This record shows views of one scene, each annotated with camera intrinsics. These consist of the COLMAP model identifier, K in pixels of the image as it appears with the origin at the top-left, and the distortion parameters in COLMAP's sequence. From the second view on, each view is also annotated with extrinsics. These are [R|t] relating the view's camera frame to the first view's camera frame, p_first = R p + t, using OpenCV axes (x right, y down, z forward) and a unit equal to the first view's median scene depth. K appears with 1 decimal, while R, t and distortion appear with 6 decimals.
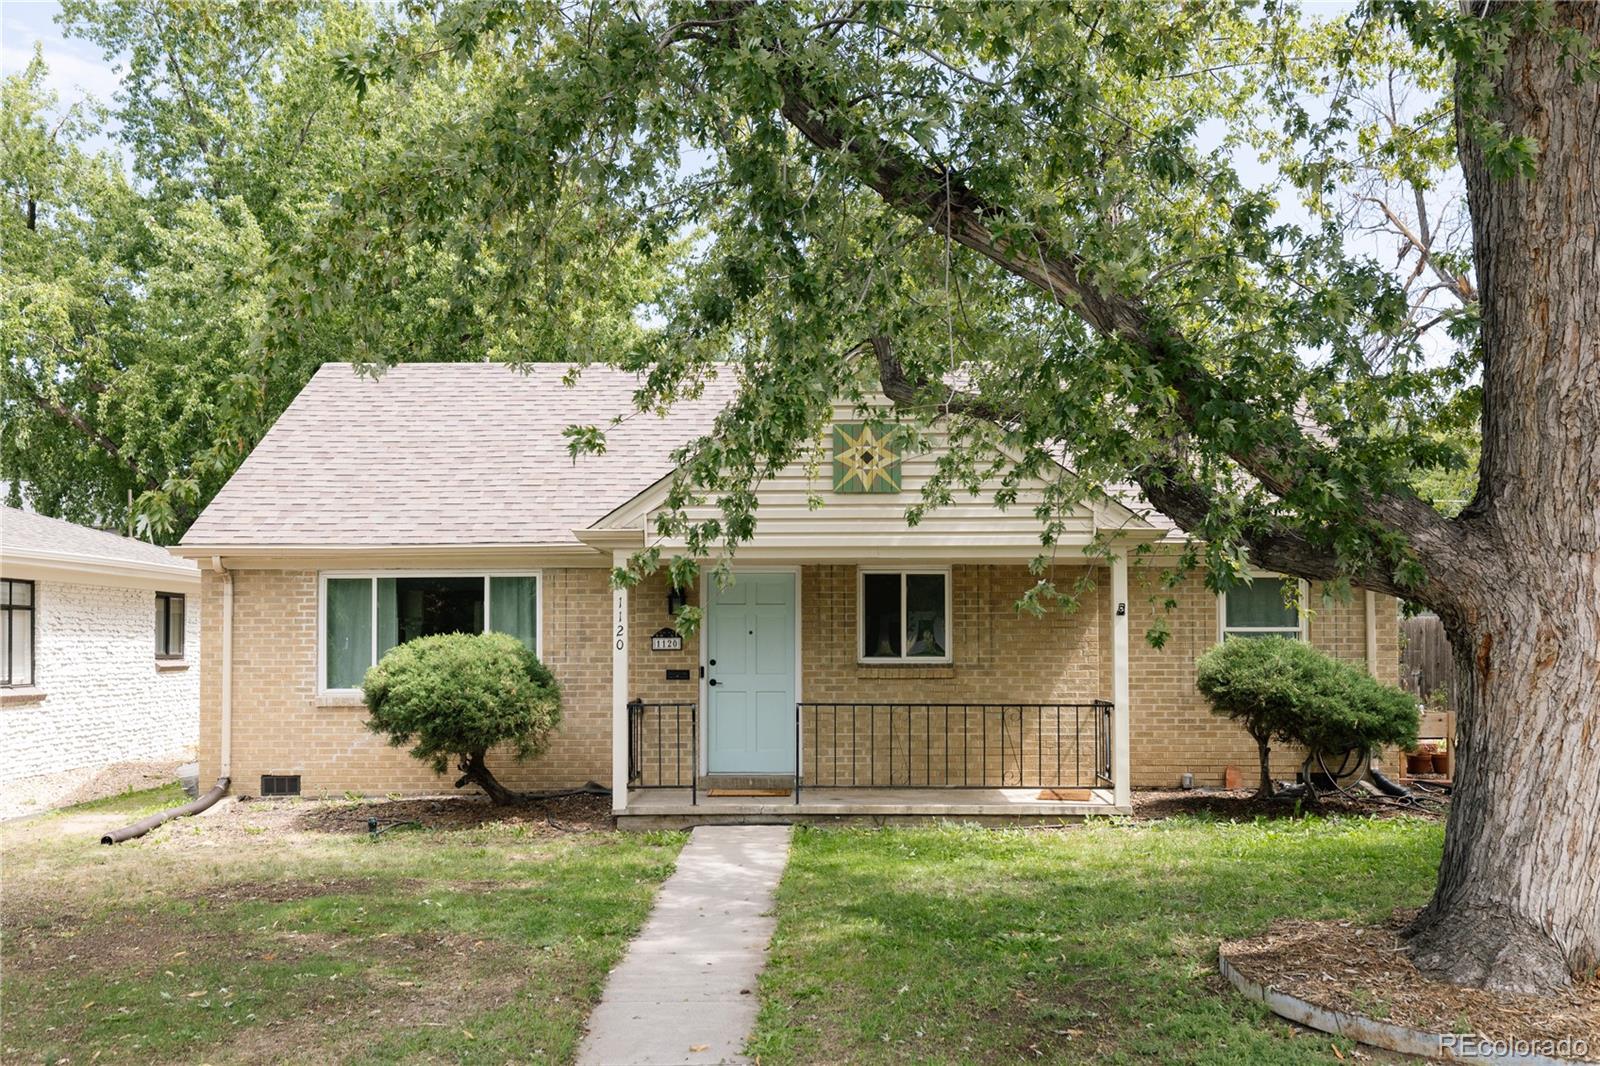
lens RADIAL K [[1354.7, 0, 779.2], [0, 1354.7, 593.6], [0, 0, 1]] dist [0.027330, -0.007616]
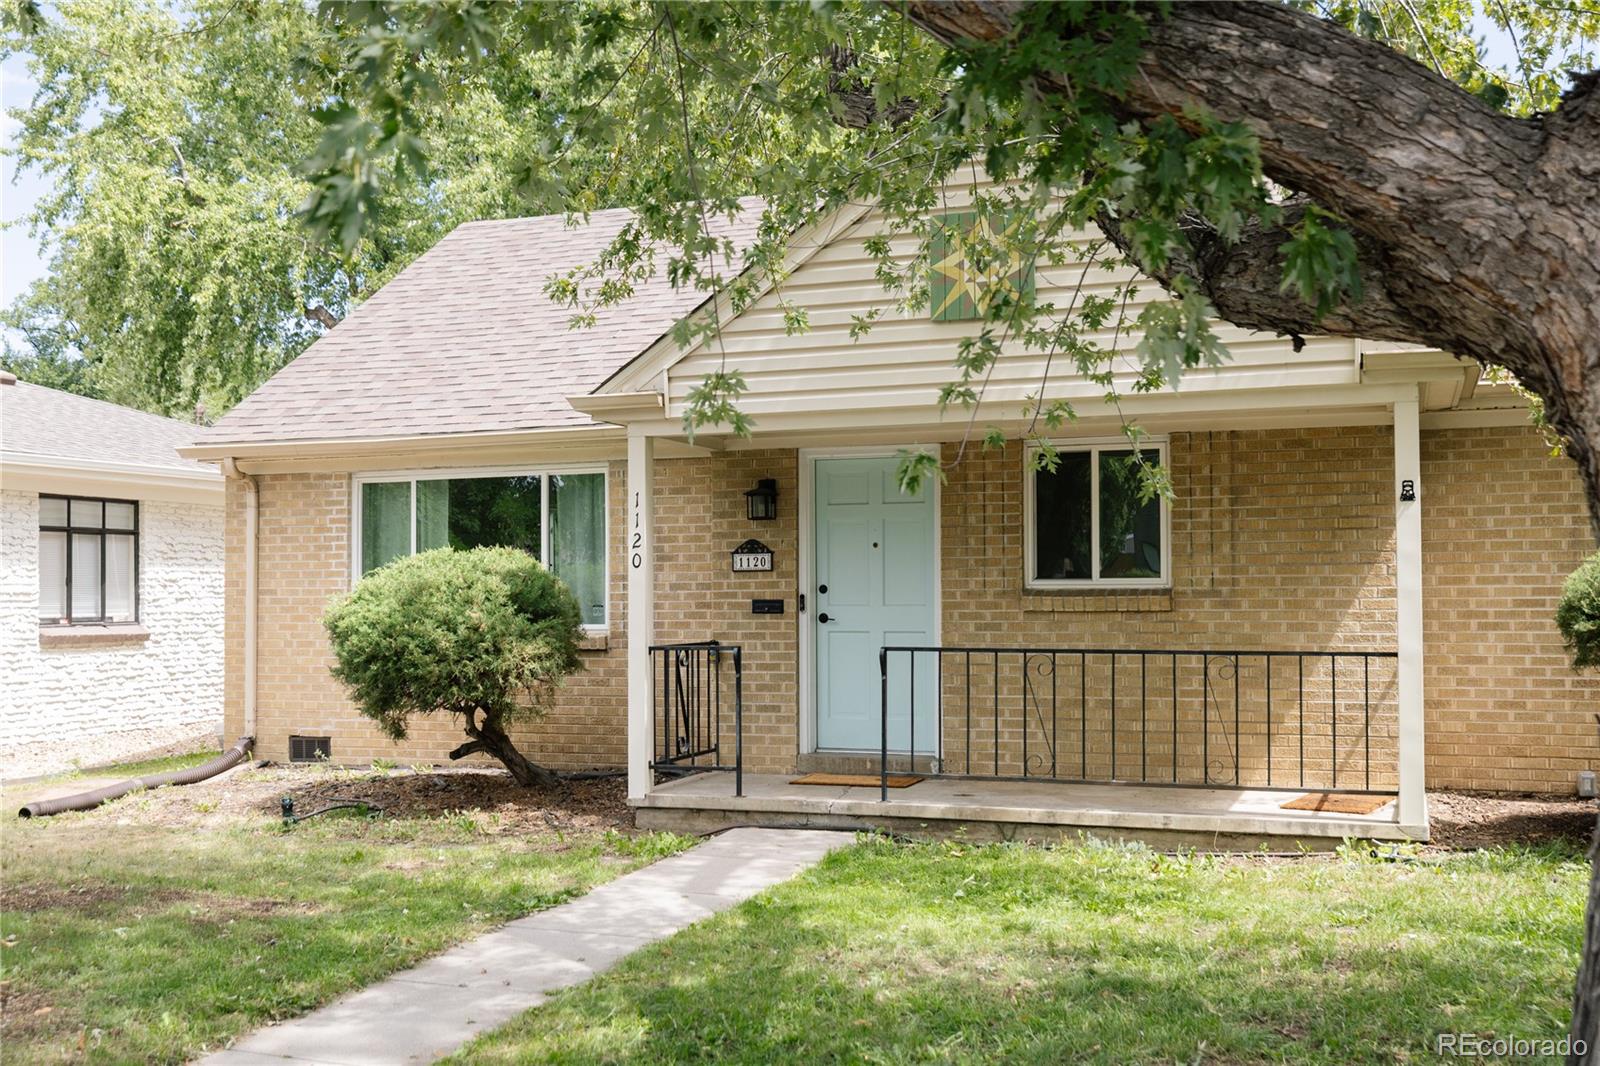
lens RADIAL K [[1575.6, 0, 800.5], [0, 1575.6, 537.0], [0, 0, 1]] dist [0.007445, 0.000000]
pose [[0.947806, -0.015162, -0.318487, 0.199789], [0.015814, 0.999875, -0.000540, 0.025267], [0.318455, -0.004525, 0.947927, 0.243333]]
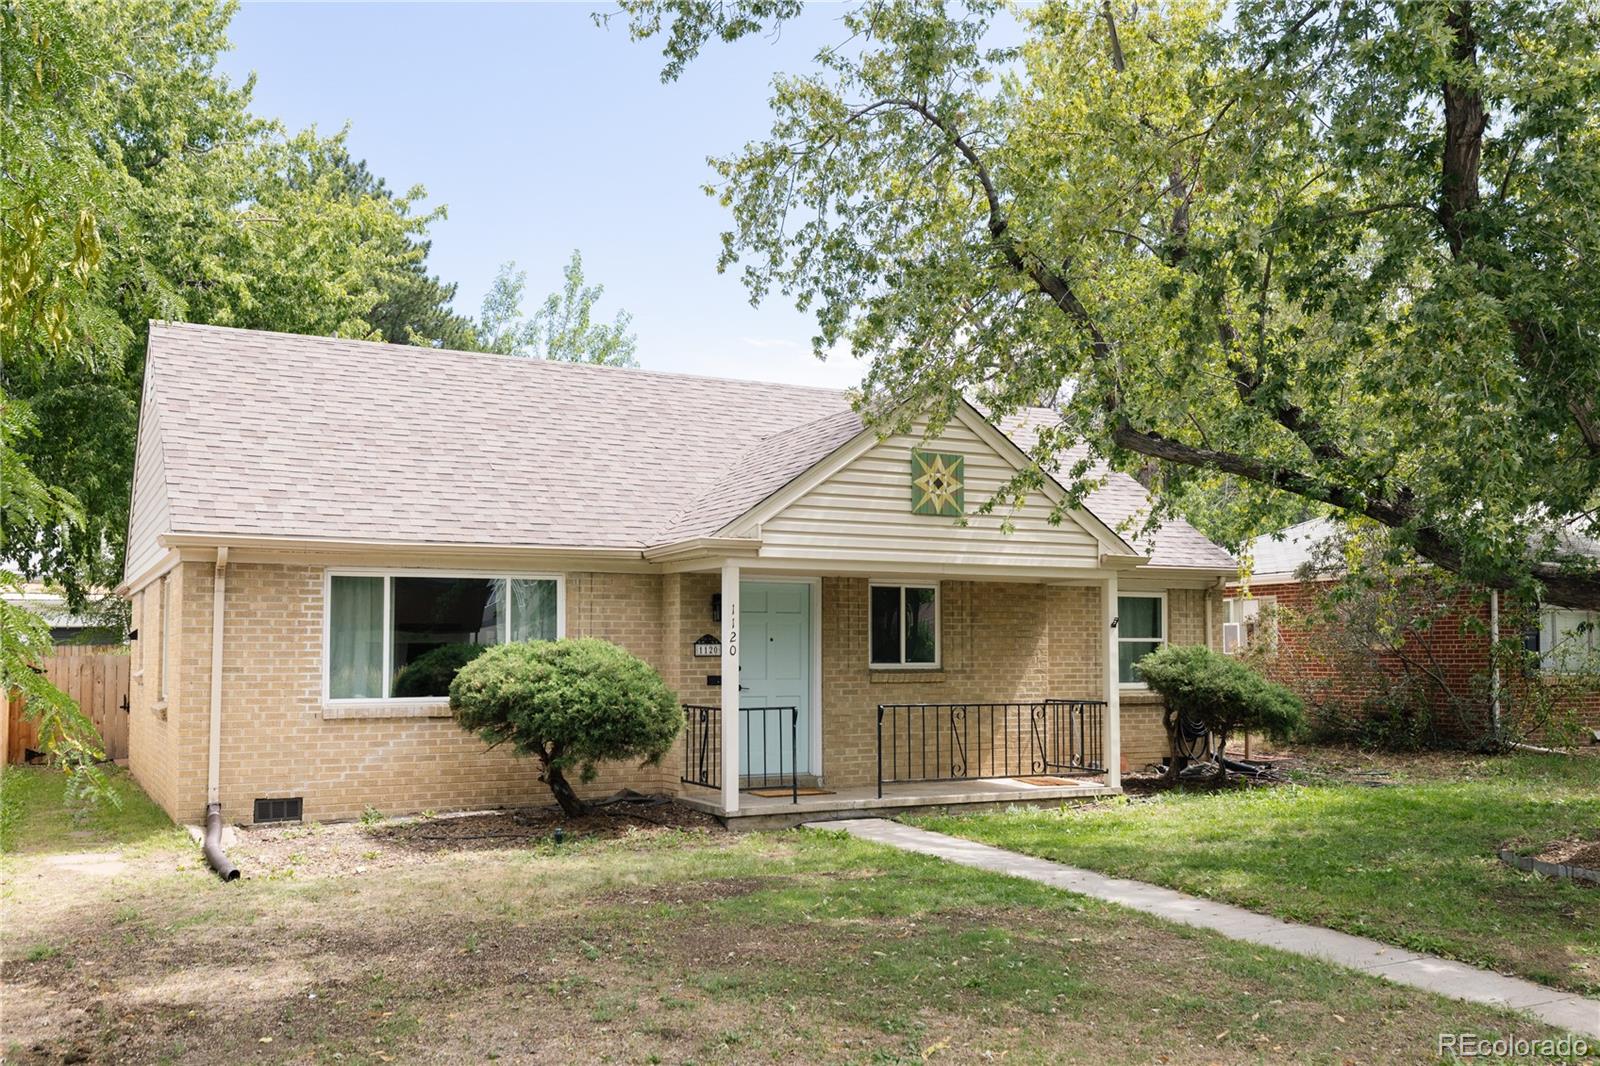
lens RADIAL K [[1473.3, 0, 801.6], [0, 1473.3, 538.8], [0, 0, 1]] dist [0.011924, 0.001362]
pose [[0.872882, 0.040461, 0.486250, -0.568626], [-0.020545, 0.998720, -0.046223, 0.003326], [-0.487498, 0.030357, 0.872596, -0.004361]]
